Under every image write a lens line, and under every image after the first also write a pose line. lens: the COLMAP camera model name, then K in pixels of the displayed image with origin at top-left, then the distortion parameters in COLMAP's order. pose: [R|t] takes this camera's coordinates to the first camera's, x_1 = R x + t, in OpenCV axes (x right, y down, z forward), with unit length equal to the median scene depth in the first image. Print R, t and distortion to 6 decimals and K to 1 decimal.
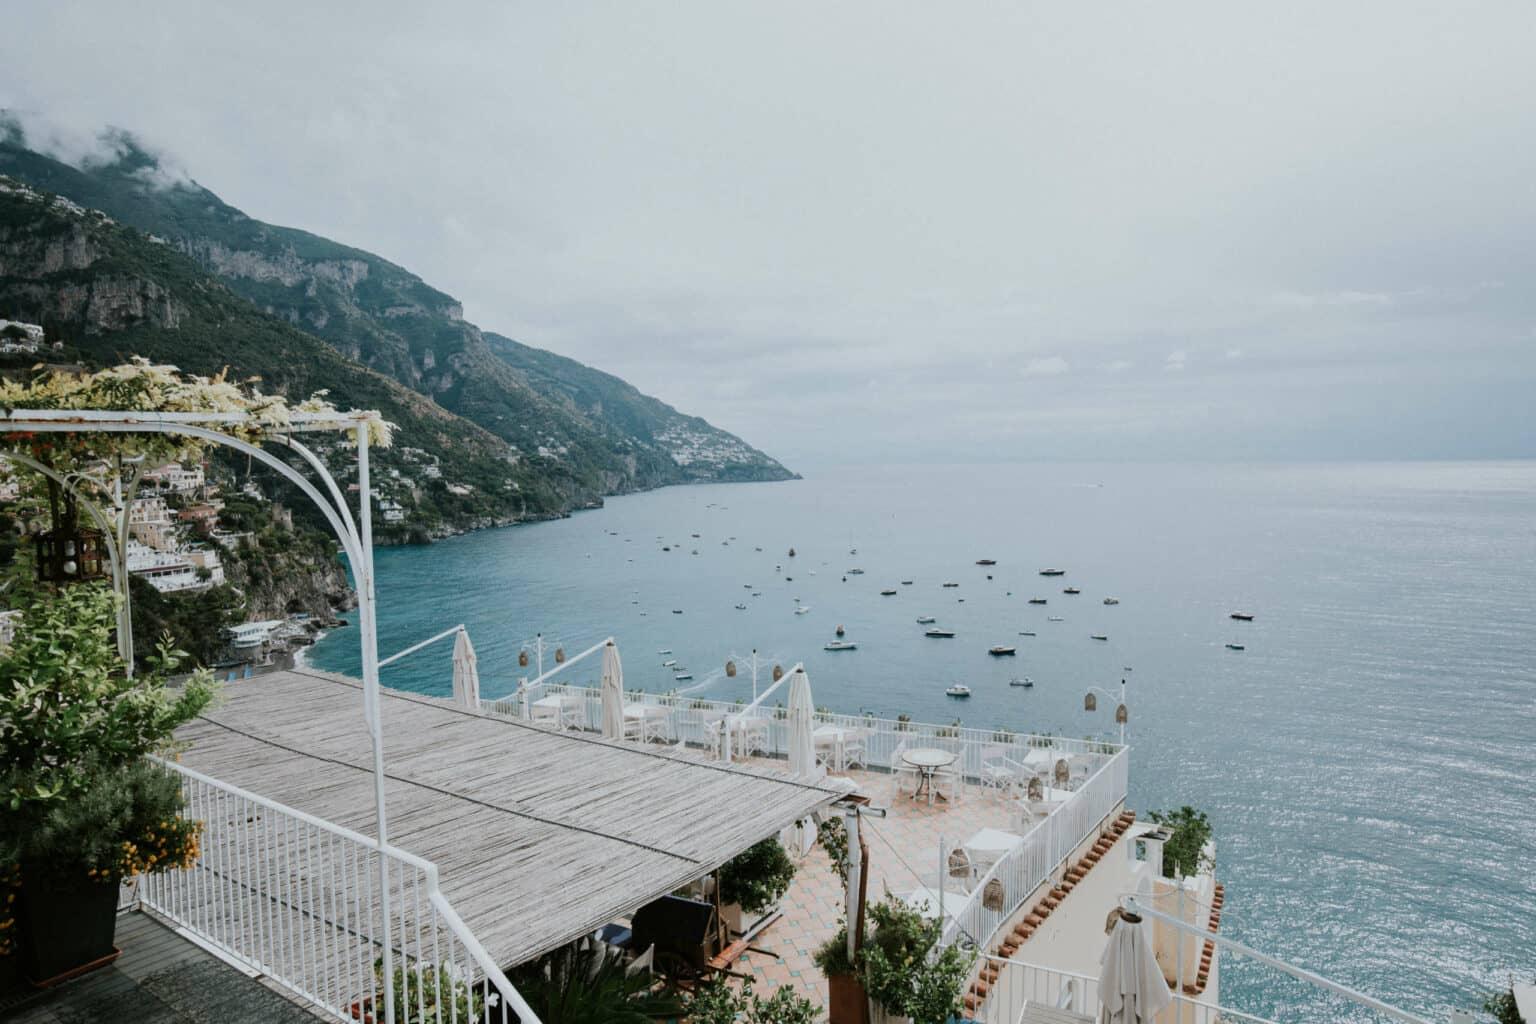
lens RADIAL K [[925.9, 0, 767.8], [0, 925.9, 509.7], [0, 0, 1]] dist [0.005875, 0.002539]
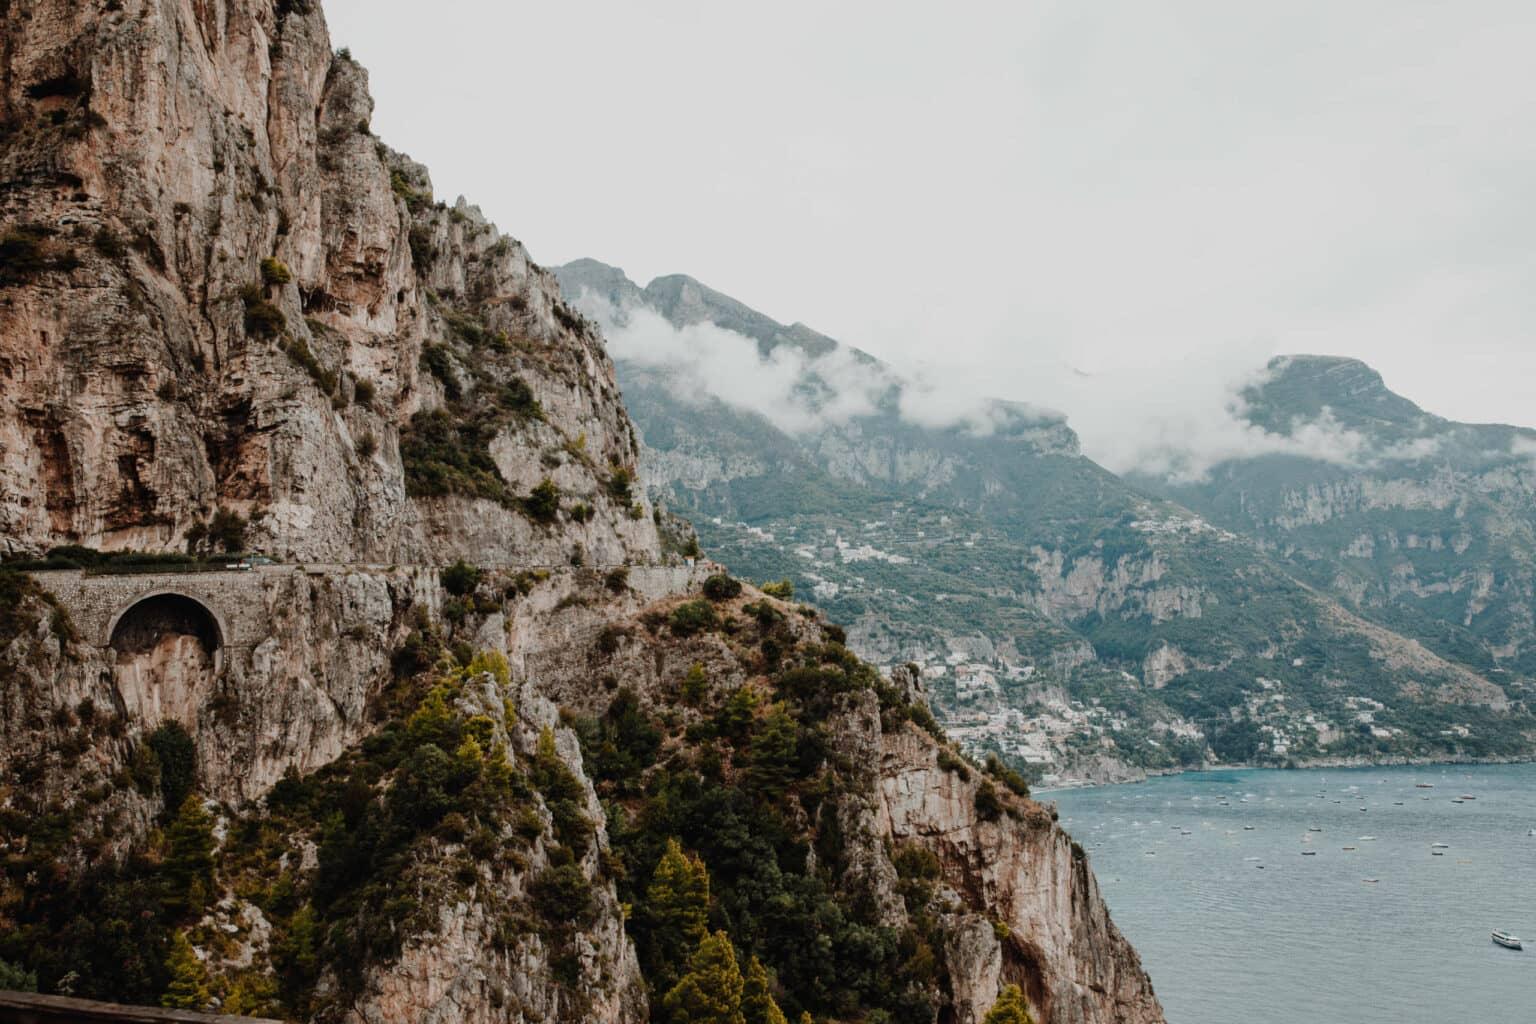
lens RADIAL K [[925.9, 0, 767.7], [0, 925.9, 511.8], [0, 0, 1]] dist [0.005875, 0.002539]
pose [[0.423675, -0.169773, -0.889762, 0.456357], [-0.046935, 0.976845, -0.208738, -0.011048], [0.904598, 0.130198, 0.405896, -0.290165]]
